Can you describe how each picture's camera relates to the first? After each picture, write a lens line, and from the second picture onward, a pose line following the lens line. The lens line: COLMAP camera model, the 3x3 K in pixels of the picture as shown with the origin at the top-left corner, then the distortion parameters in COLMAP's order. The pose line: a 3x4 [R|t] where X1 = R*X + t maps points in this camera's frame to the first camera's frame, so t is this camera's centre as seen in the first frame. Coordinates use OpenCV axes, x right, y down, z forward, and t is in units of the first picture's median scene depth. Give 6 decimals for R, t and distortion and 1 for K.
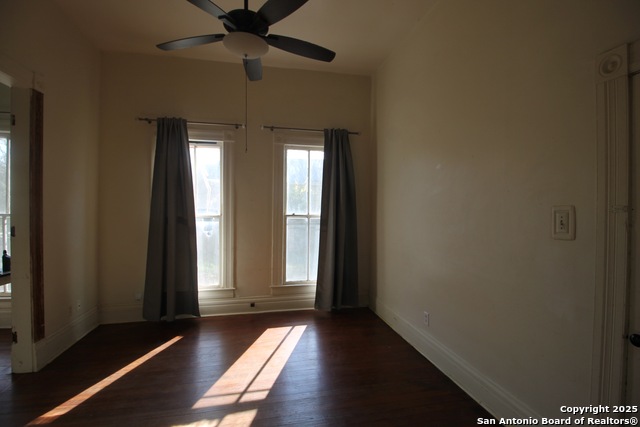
lens RADIAL K [[302.6, 0, 325.5], [0, 302.6, 213.9], [0, 0, 1]] dist [-0.010339, -0.007665]
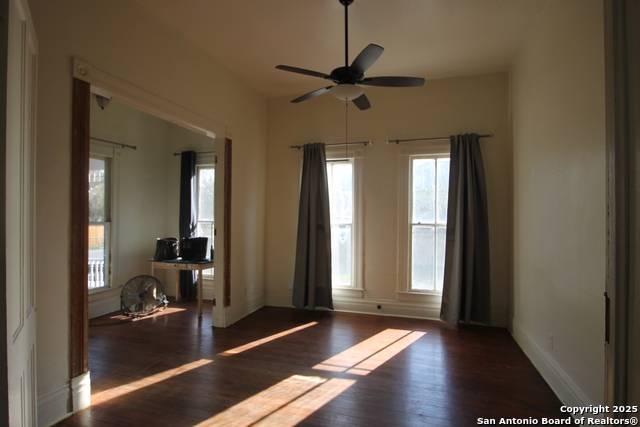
lens RADIAL K [[339.6, 0, 321.4], [0, 339.6, 215.0], [0, 0, 1]] dist [-0.002100, -0.001532]
pose [[0.866338, -0.004103, -0.499442, 0.200729], [-0.008513, 0.999700, -0.022979, 0.004042], [0.499386, 0.024159, 0.866043, -0.168893]]
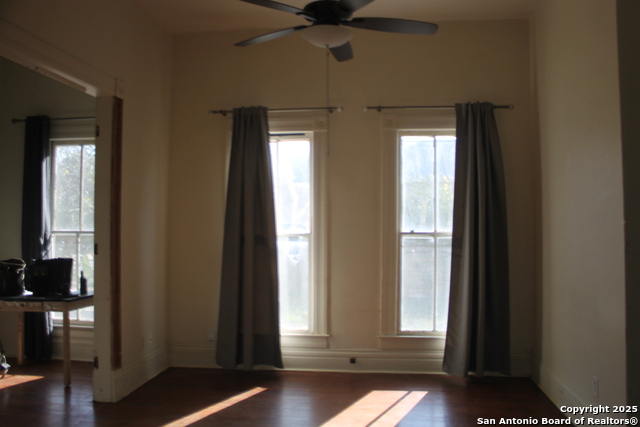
lens RADIAL K [[557.4, 0, 323.6], [0, 557.4, 218.0], [0, 0, 1]] dist [-0.137257, 0.068042]
pose [[0.943575, -0.010377, -0.330998, 0.133273], [0.000873, 0.999583, -0.028850, 0.007286], [0.331159, 0.026934, 0.943190, -0.263625]]
